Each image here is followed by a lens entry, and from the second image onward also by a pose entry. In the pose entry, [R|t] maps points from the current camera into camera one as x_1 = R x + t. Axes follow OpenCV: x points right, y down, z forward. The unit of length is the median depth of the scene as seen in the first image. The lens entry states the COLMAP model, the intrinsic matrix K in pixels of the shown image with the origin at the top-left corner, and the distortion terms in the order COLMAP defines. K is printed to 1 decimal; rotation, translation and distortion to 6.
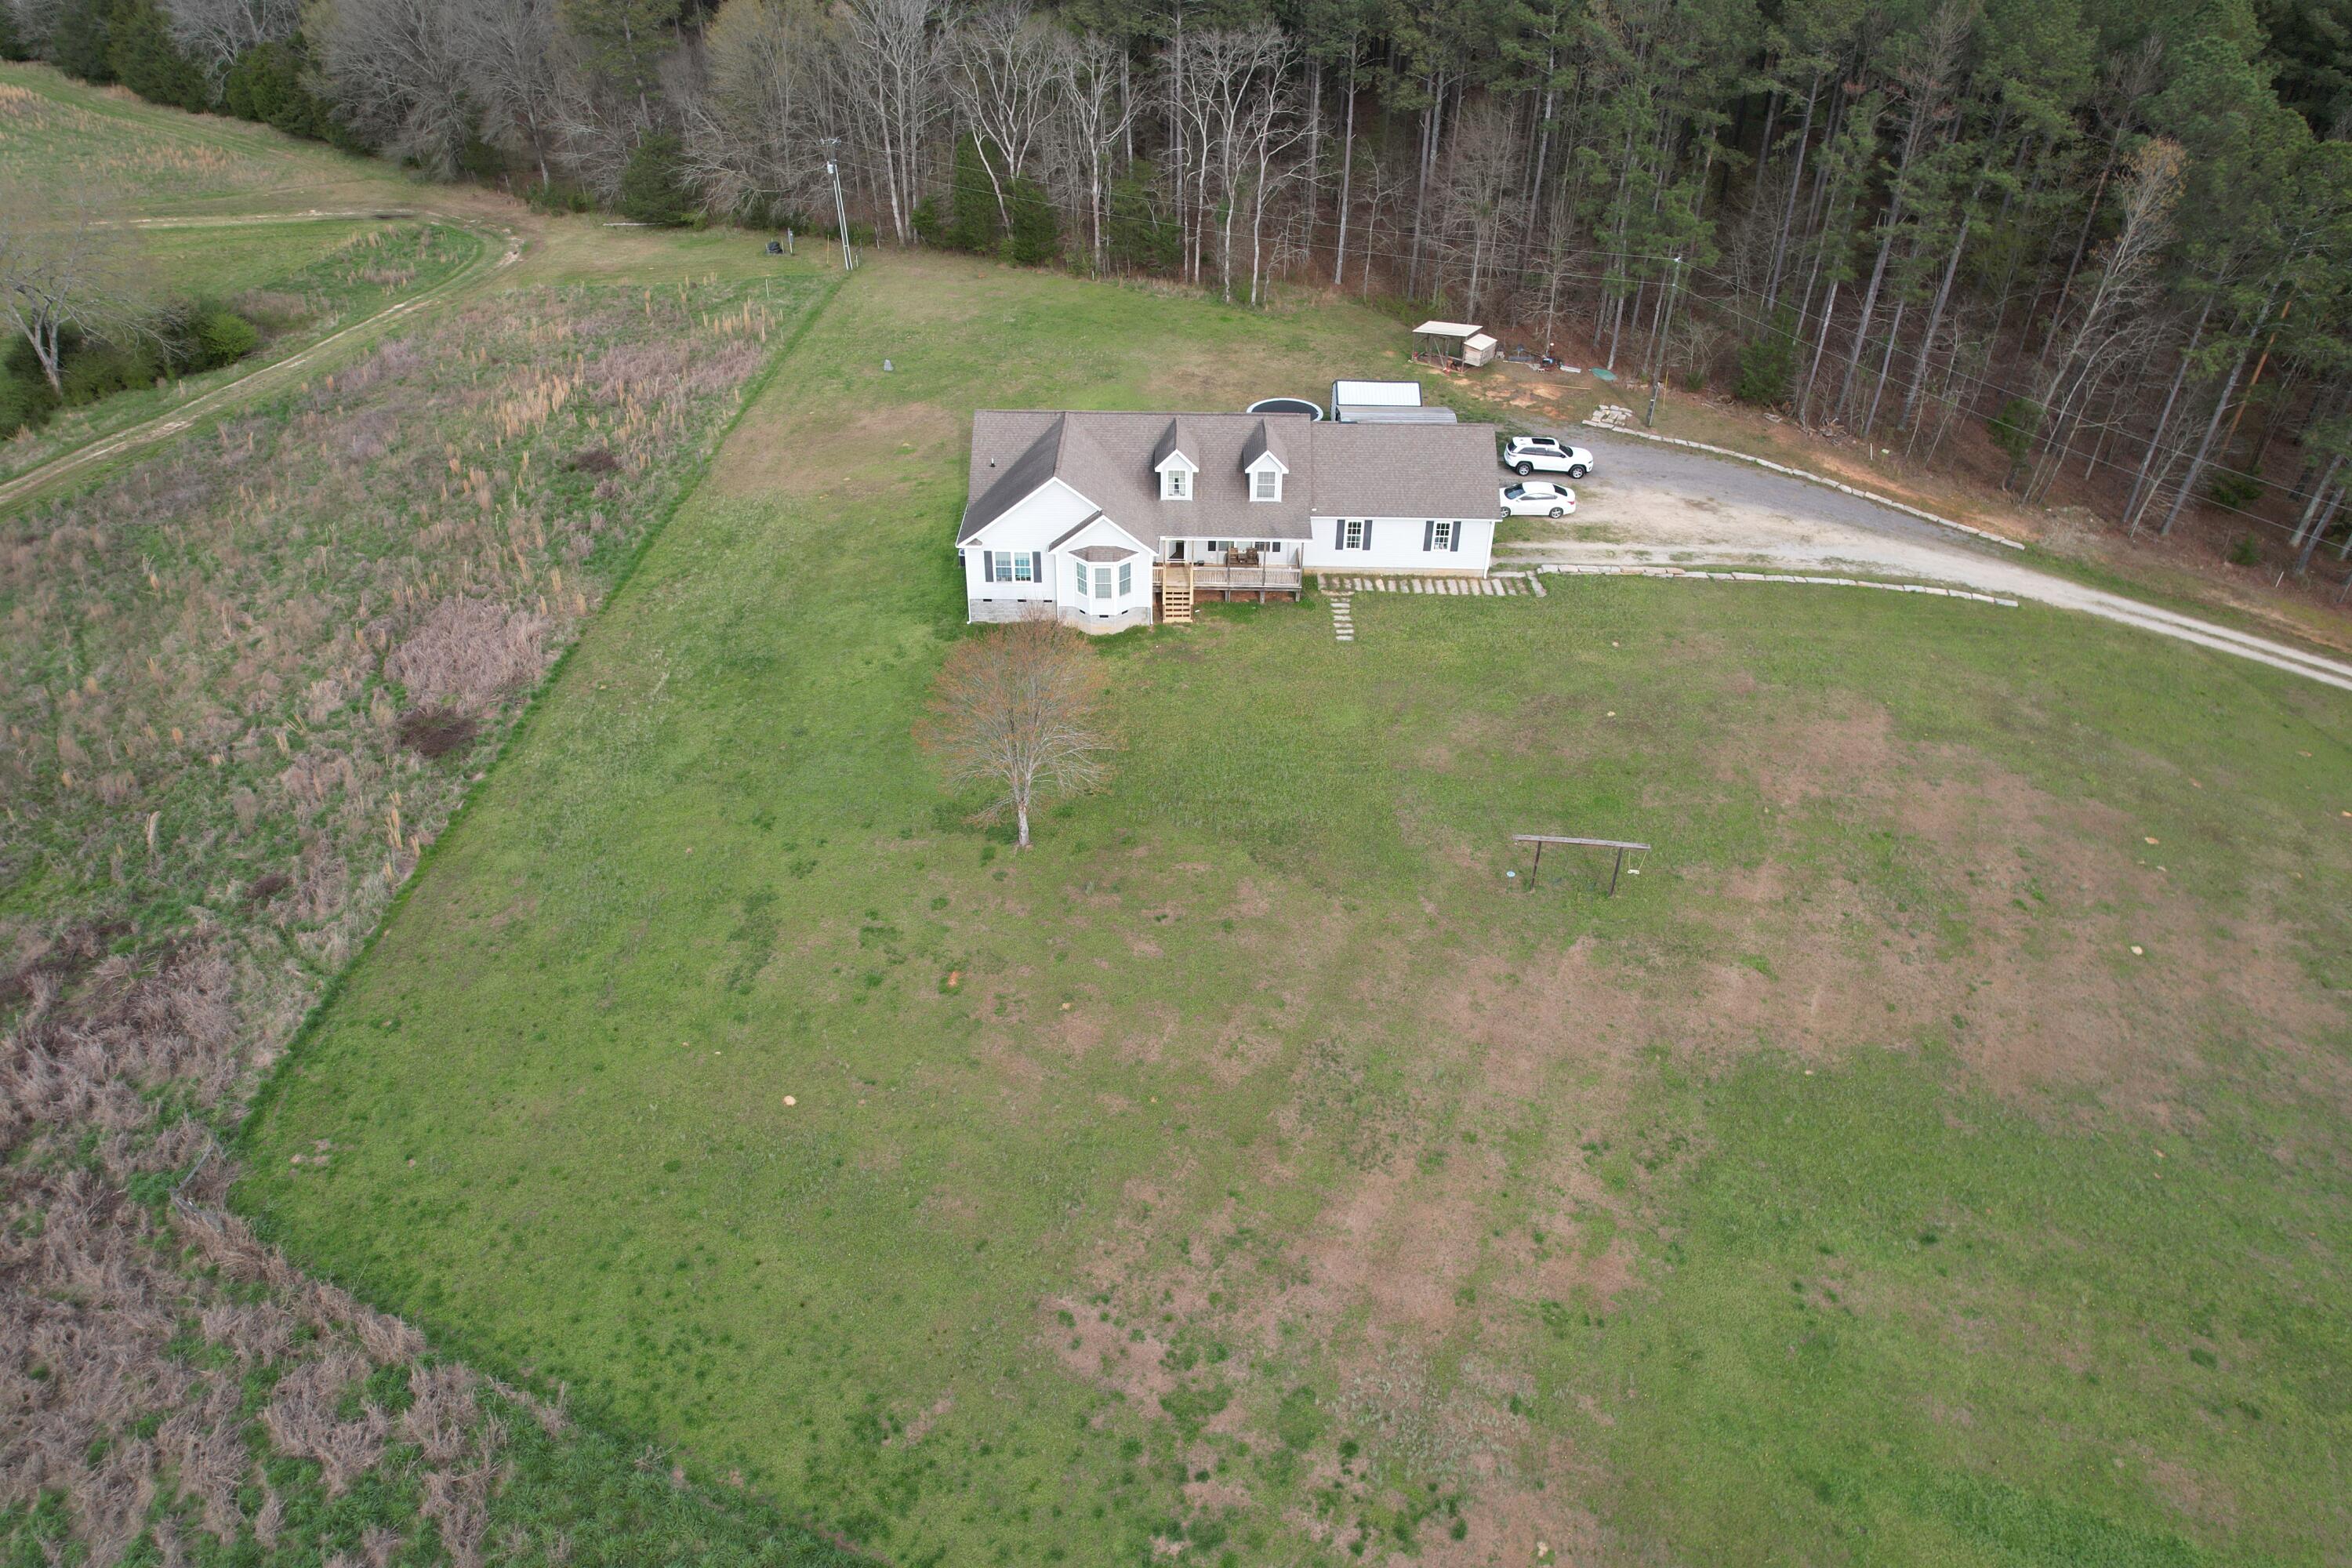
lens RADIAL K [[1505.5, 0, 1178.6], [0, 1505.5, 786.1], [0, 0, 1]] dist [-0.072462, 0.059682]
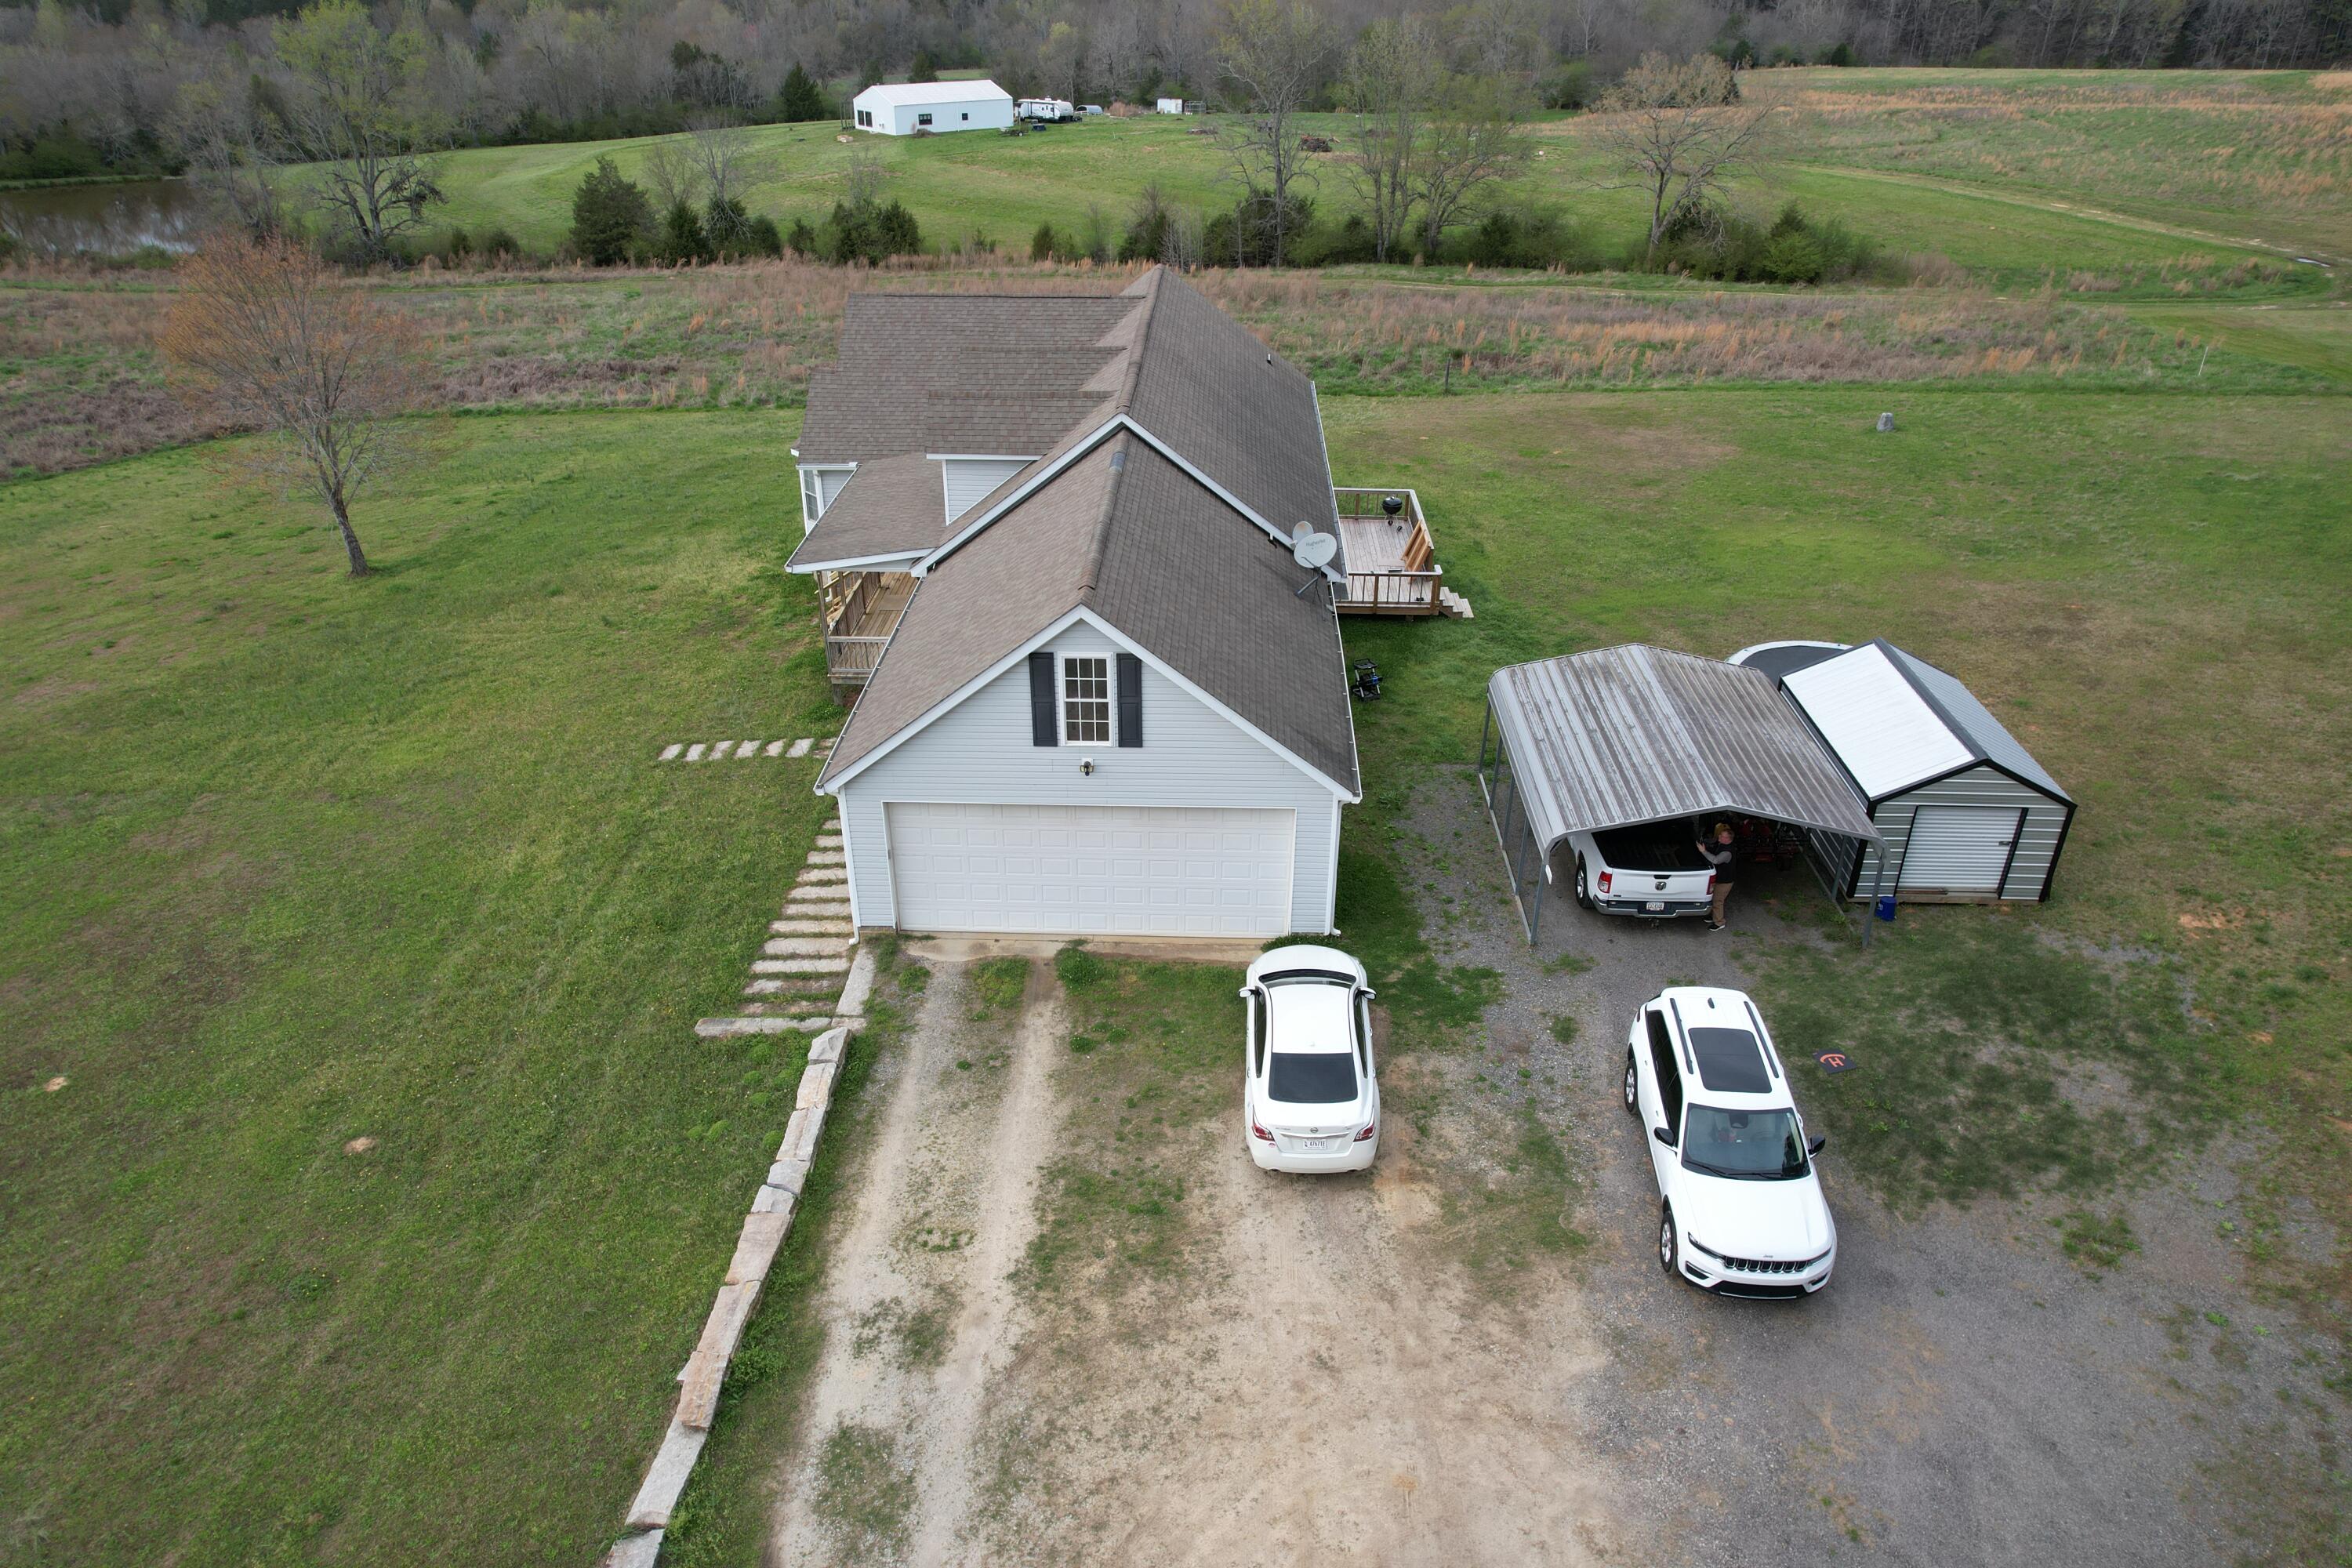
lens RADIAL K [[1505.5, 0, 1174.0], [0, 1505.5, 783.6], [0, 0, 1]] dist [-0.072462, 0.059682]
pose [[-0.027543, 0.475996, -0.879016, 0.490248], [-0.569297, 0.715340, 0.405203, -0.348217], [0.821671, 0.511581, 0.251280, 0.958056]]
